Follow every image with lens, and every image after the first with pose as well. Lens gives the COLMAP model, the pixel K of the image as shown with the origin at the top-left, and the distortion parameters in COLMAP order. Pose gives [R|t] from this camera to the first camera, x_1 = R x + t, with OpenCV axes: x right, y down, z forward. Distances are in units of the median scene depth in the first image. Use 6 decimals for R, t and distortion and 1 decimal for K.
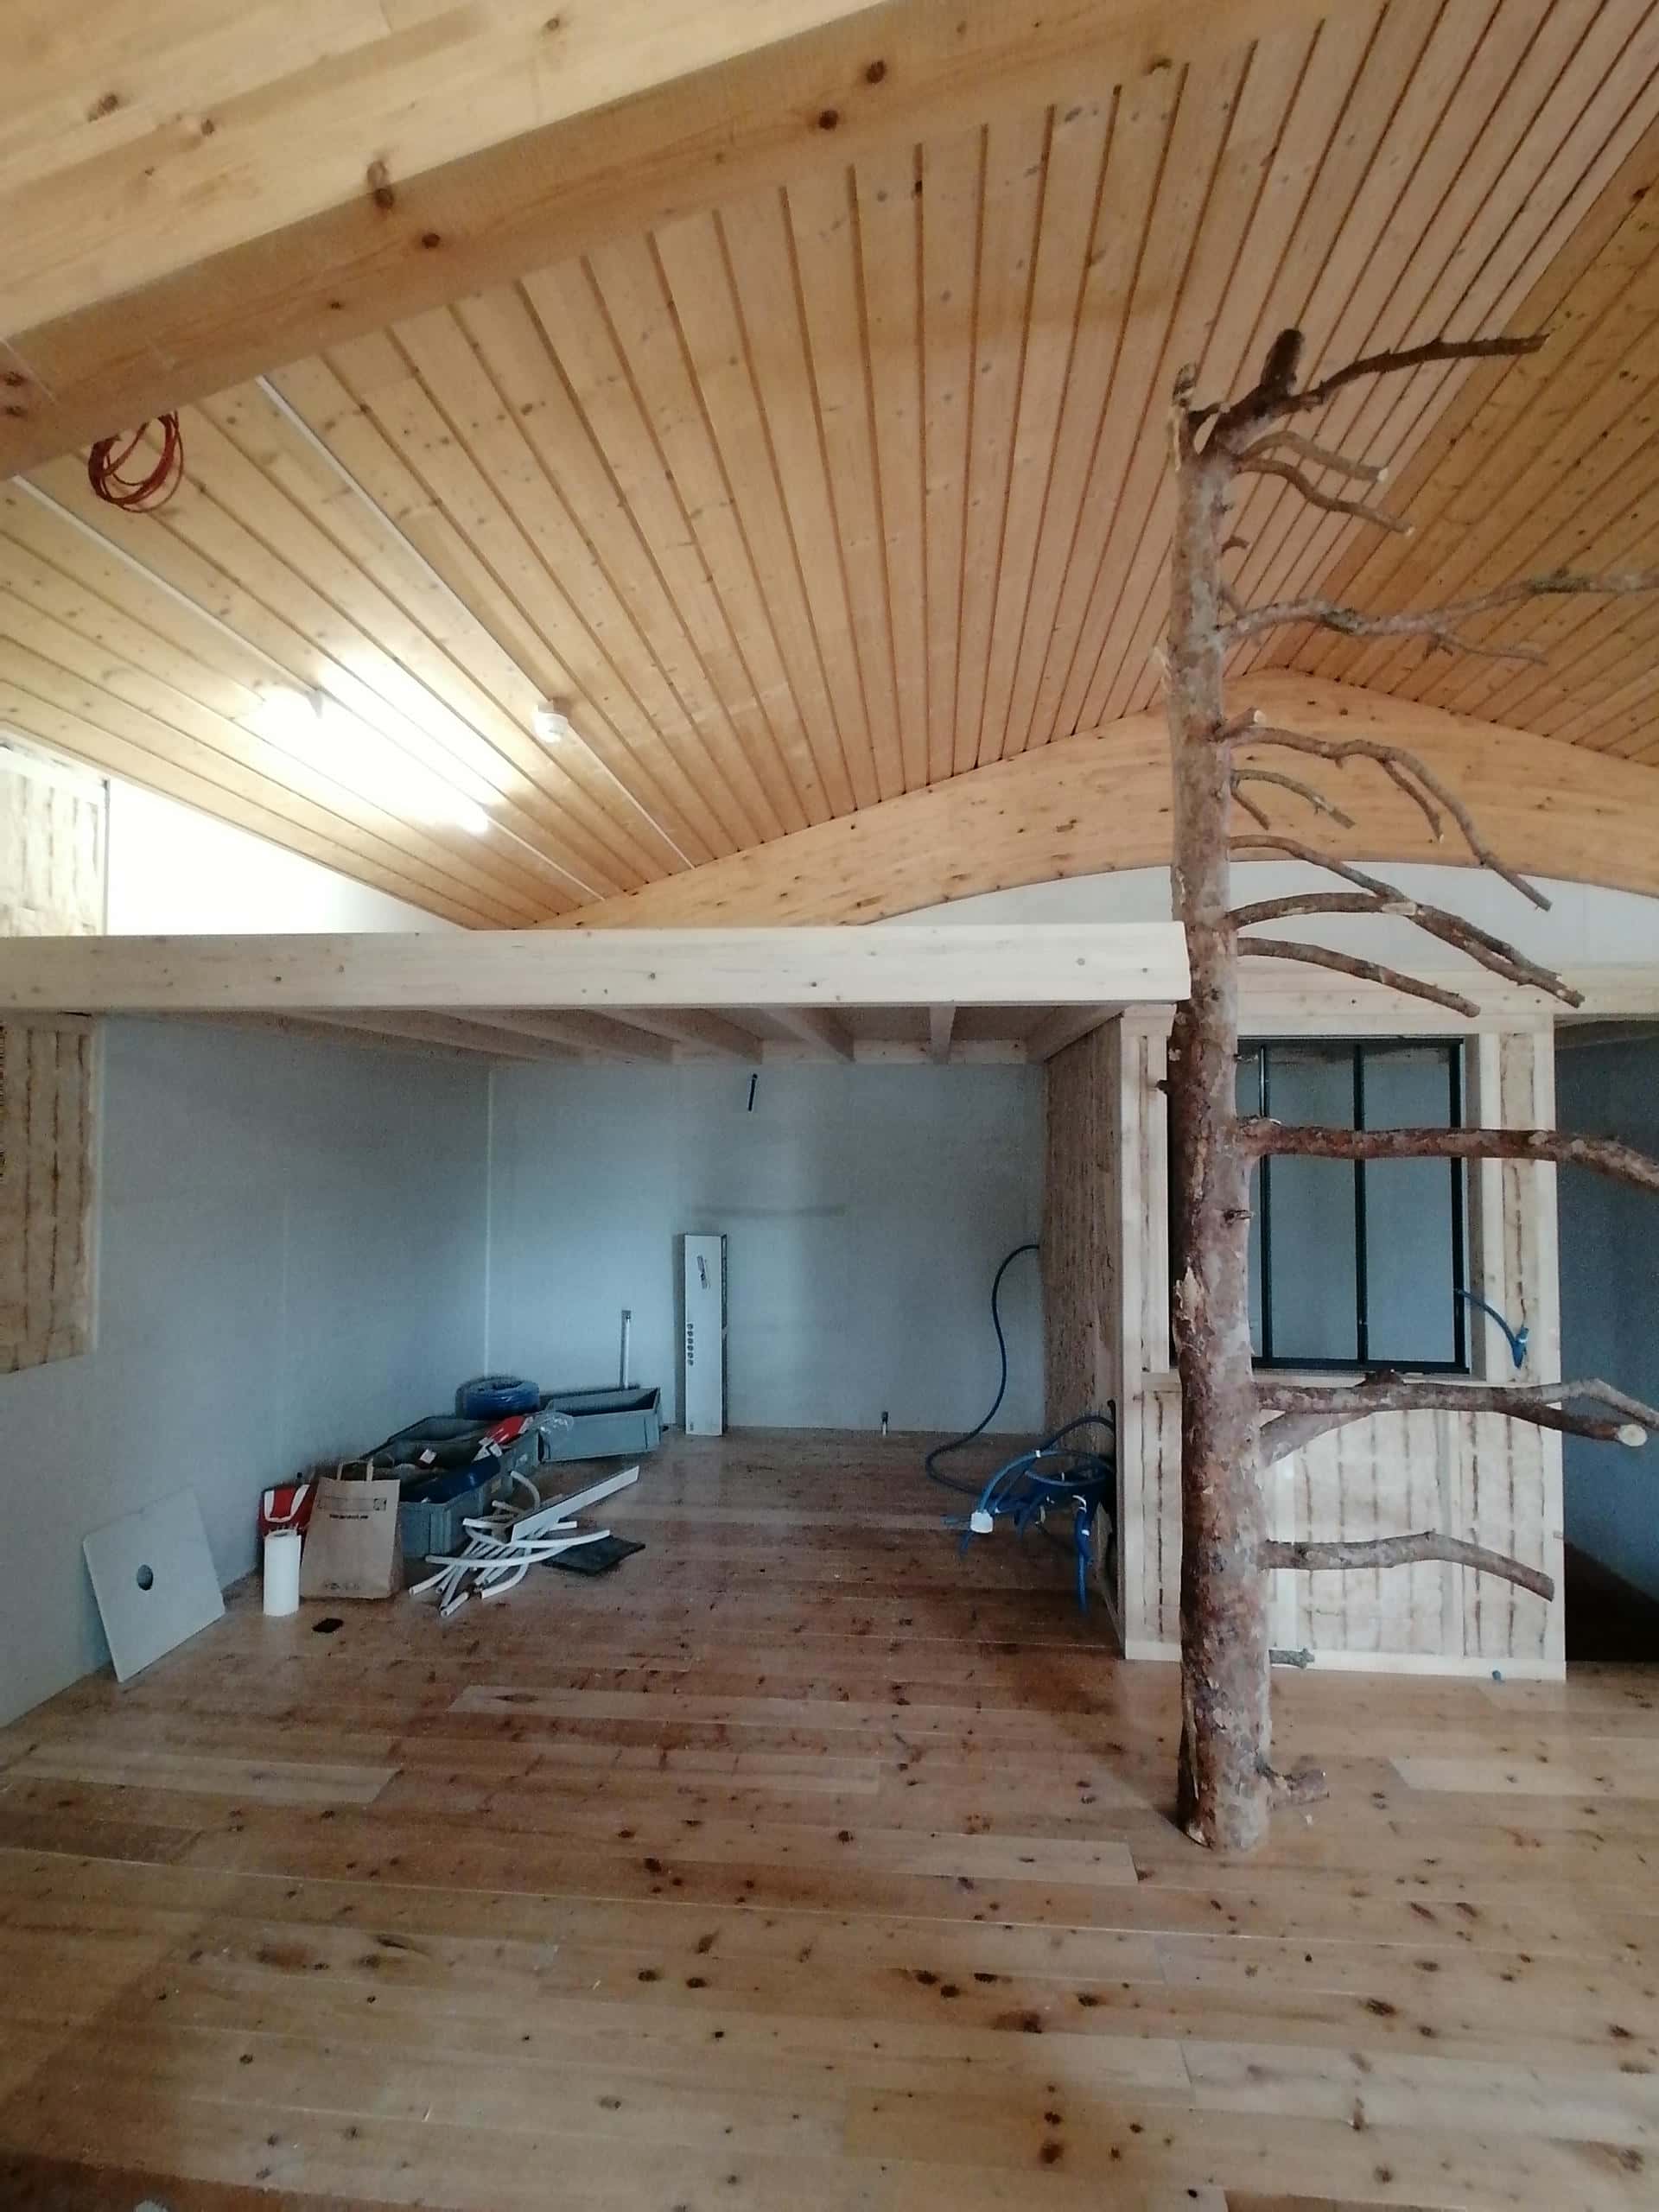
lens RADIAL K [[1096.6, 0, 836.8], [0, 1096.6, 1089.9], [0, 0, 1]] dist [0.031102, -0.027244]
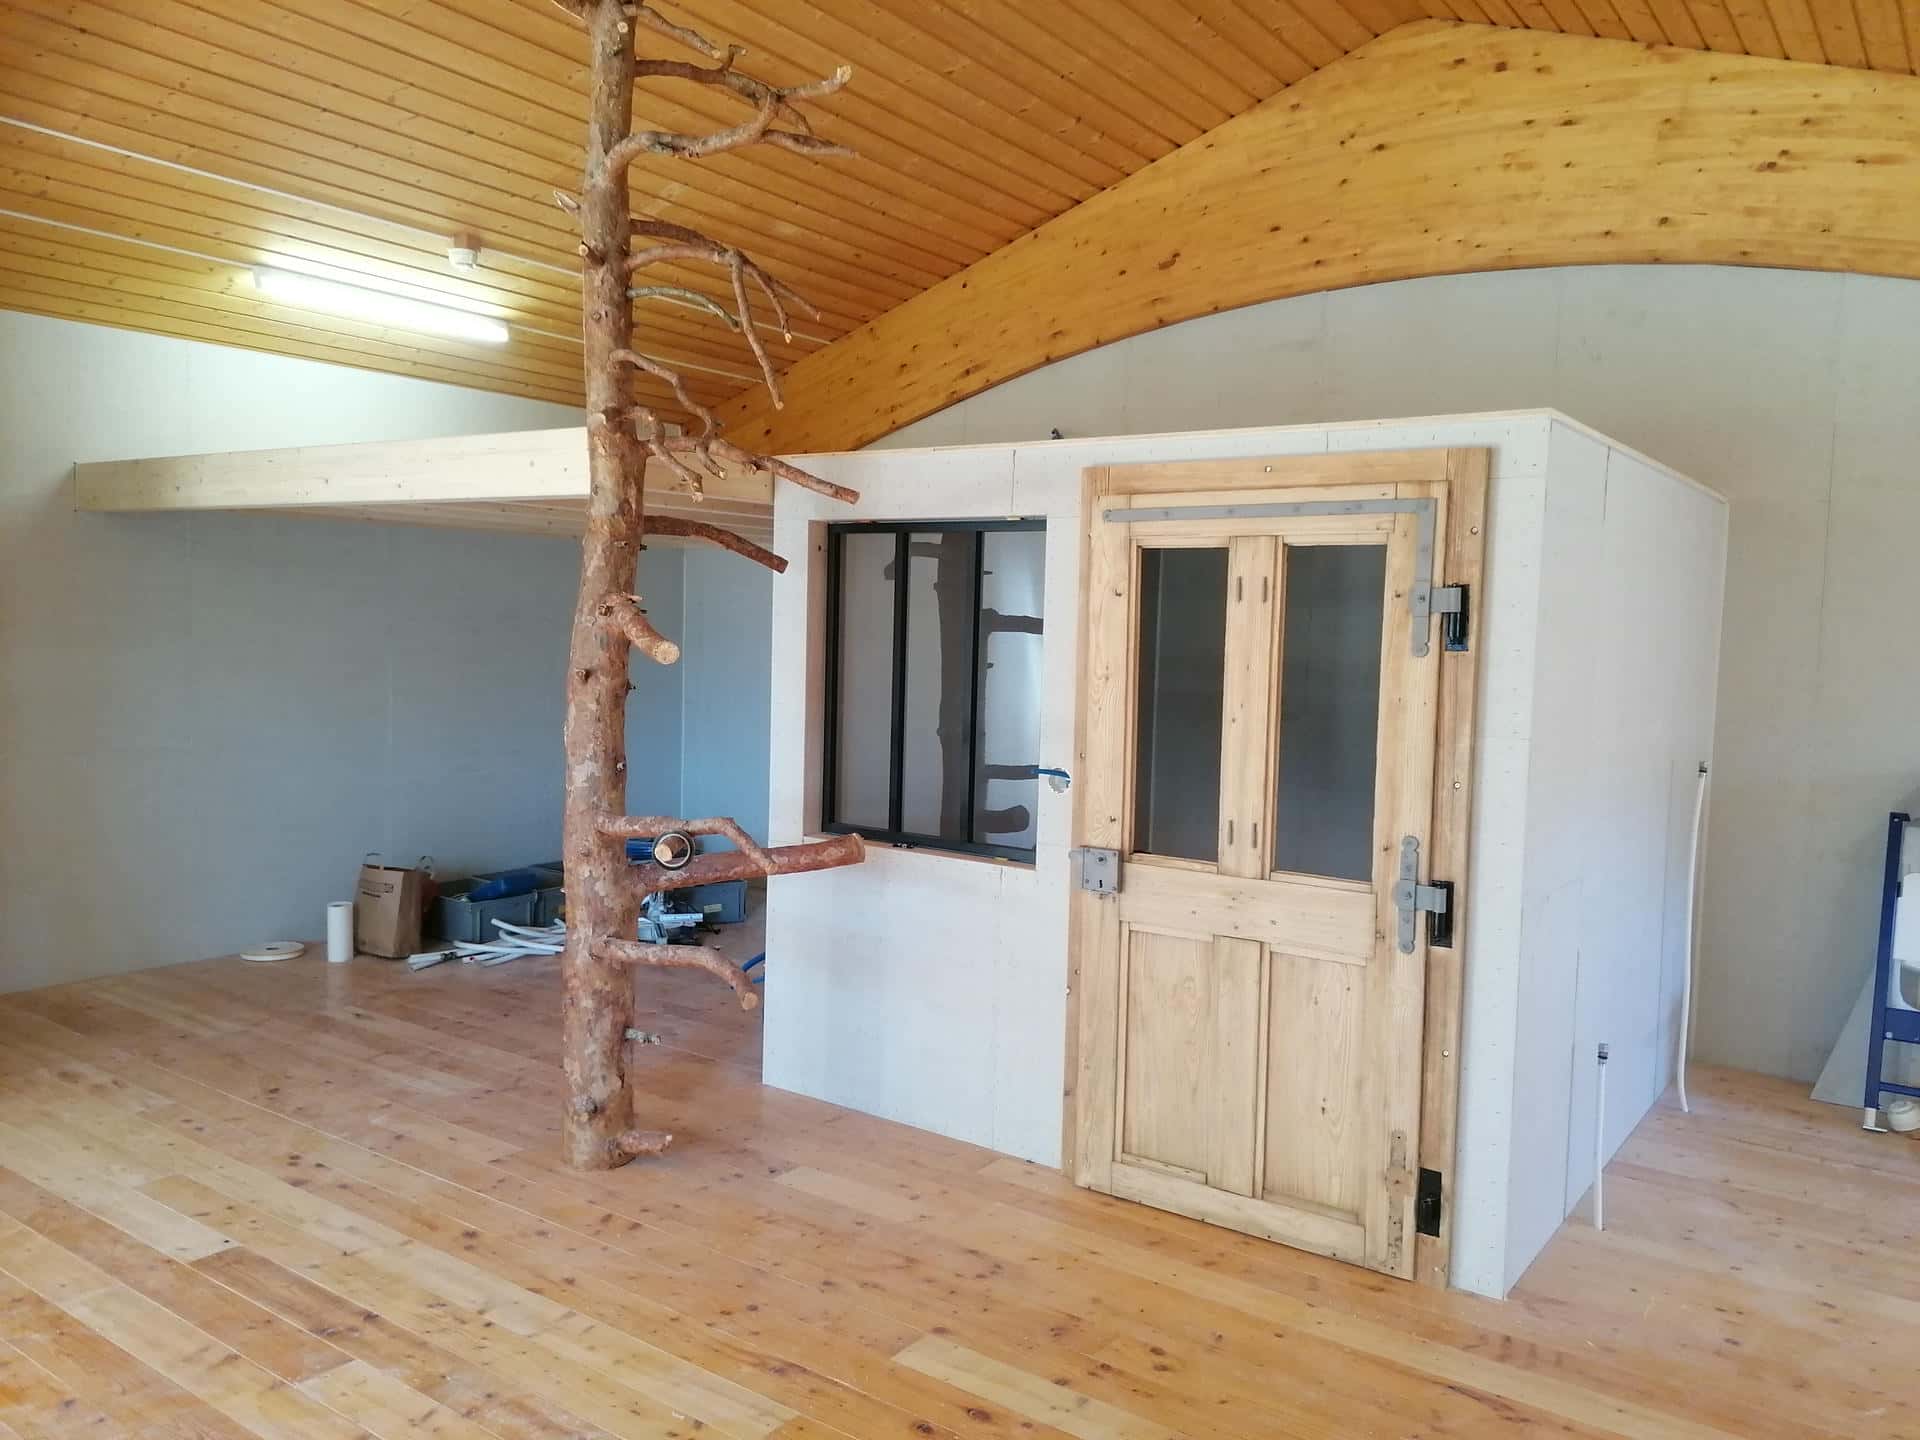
lens RADIAL K [[1431.3, 0, 963.3], [0, 1431.3, 720.4], [0, 0, 1]] dist [0.102078, -0.127962]
pose [[0.862752, 0.058025, -0.502287, 1.397325], [-0.006824, 0.994639, 0.103182, -0.002634], [0.505581, -0.085593, 0.858523, -0.150427]]
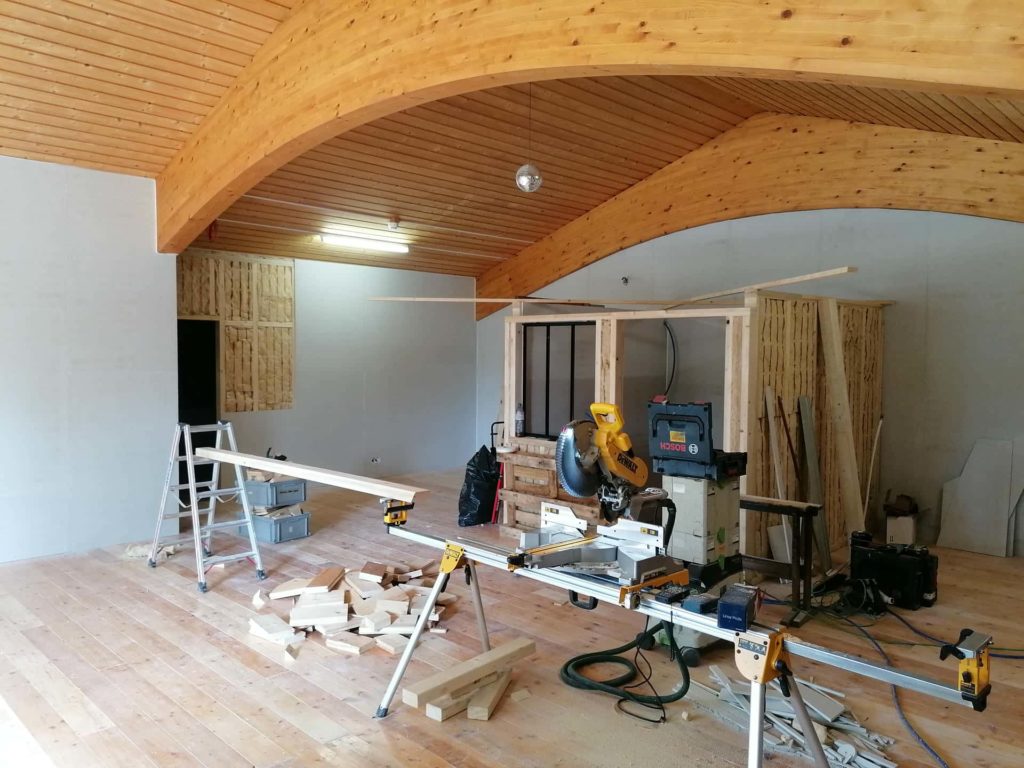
lens RADIAL K [[763.4, 0, 513.7], [0, 763.4, 384.2], [0, 0, 1]] dist [0.102078, -0.127962]
pose [[0.774235, 0.032558, -0.632061, 1.956405], [0.017923, 0.997148, 0.073318, -0.043271], [0.632645, -0.068094, 0.771443, -0.710752]]
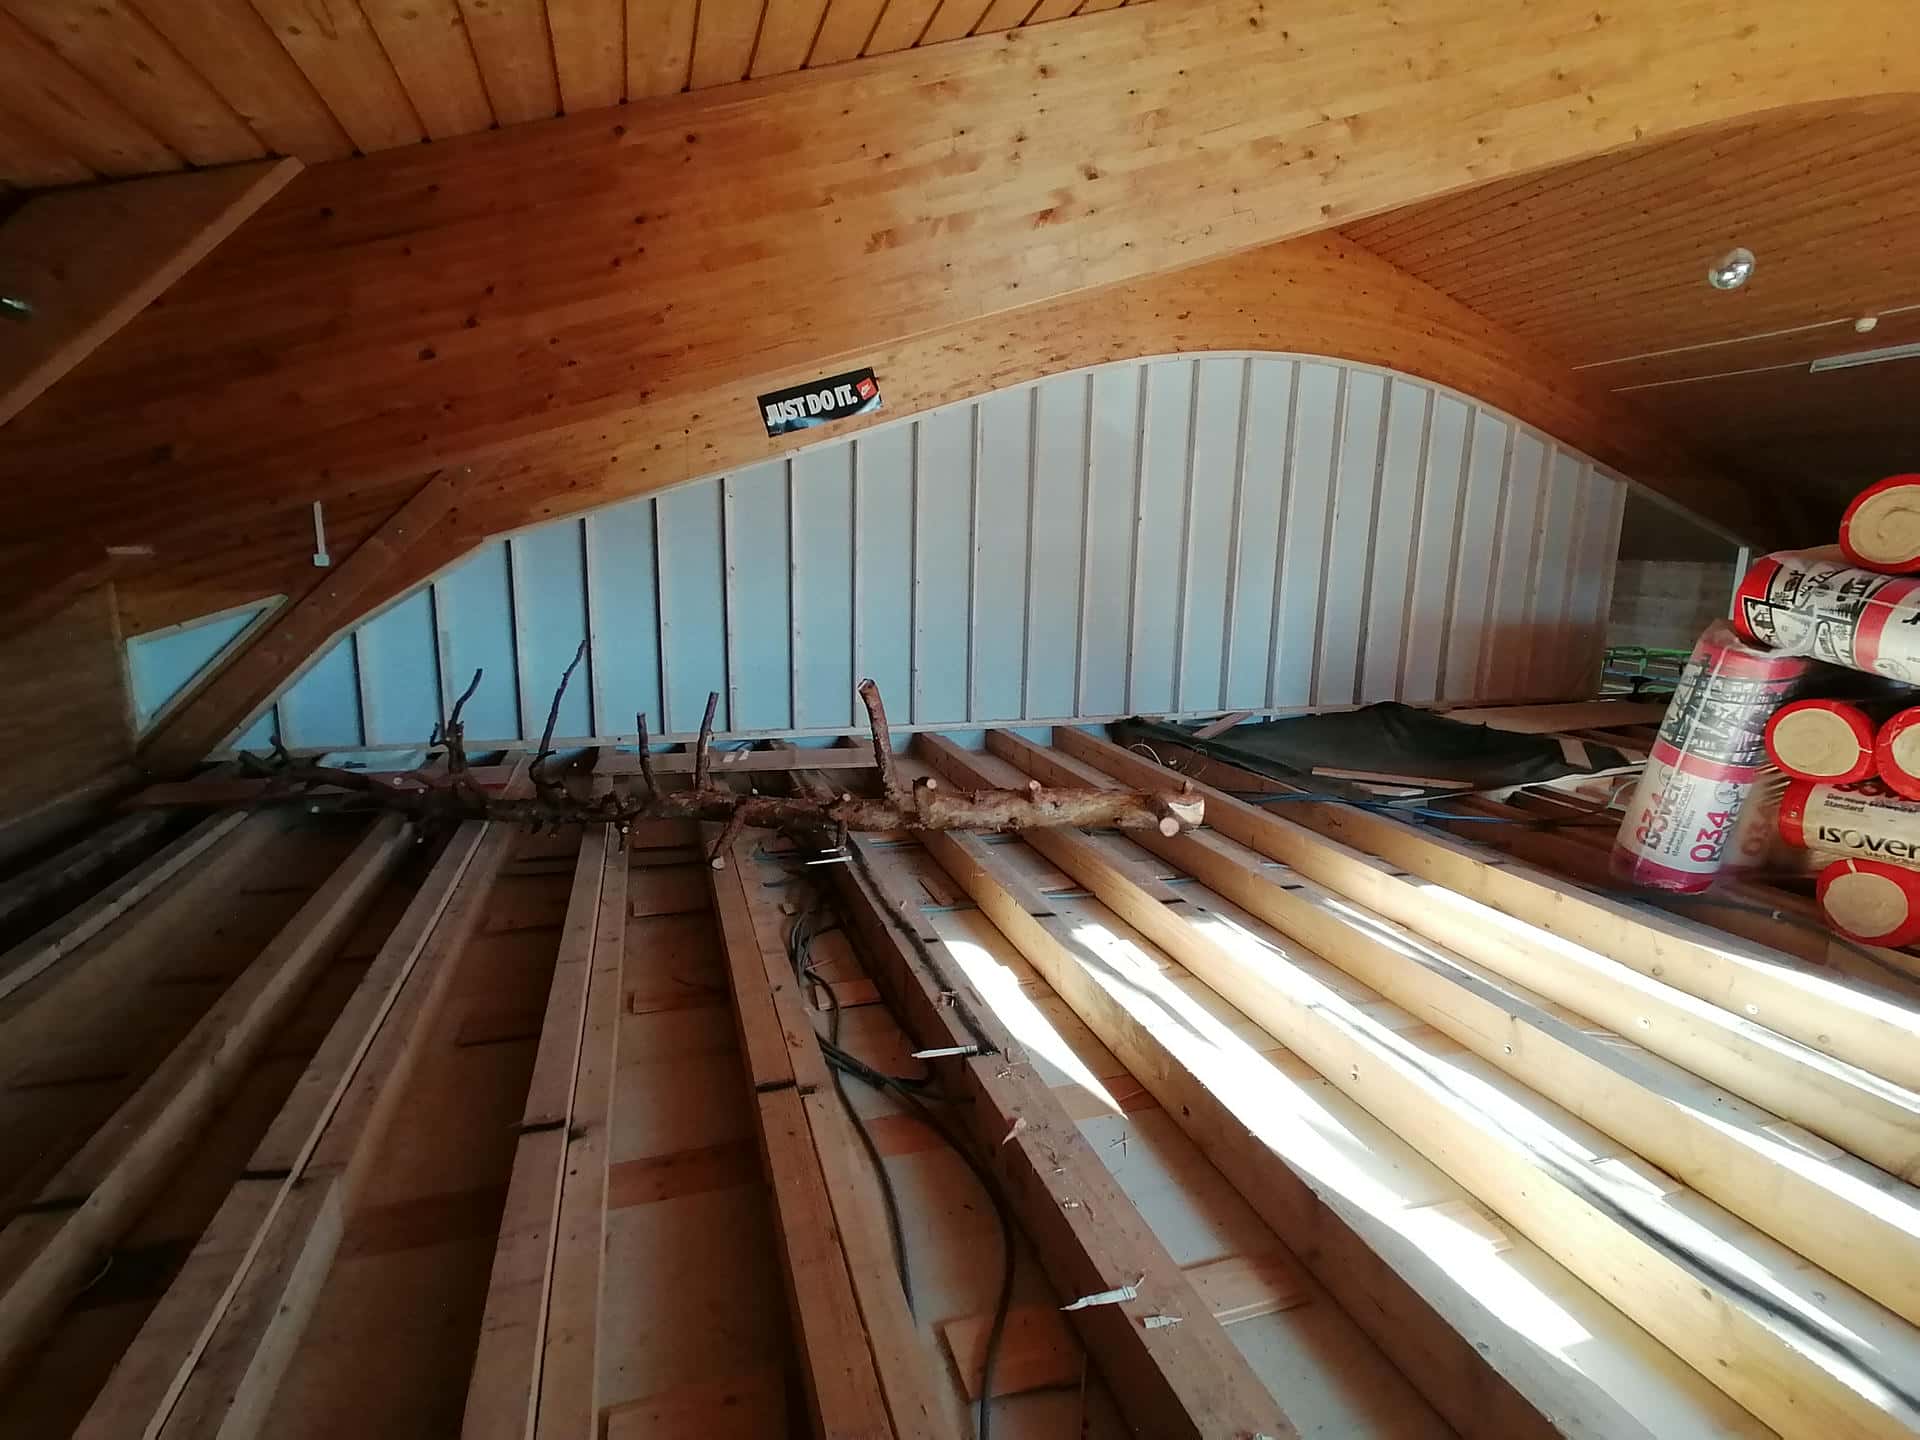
lens RADIAL K [[951.9, 0, 953.4], [0, 951.9, 718.4], [0, 0, 1]] dist [0.031102, -0.027244]
pose [[0.918229, -0.061432, 0.391257, -1.297959], [-0.028906, 0.974867, 0.220906, 0.026598], [-0.394995, -0.214152, 0.893375, -0.293242]]
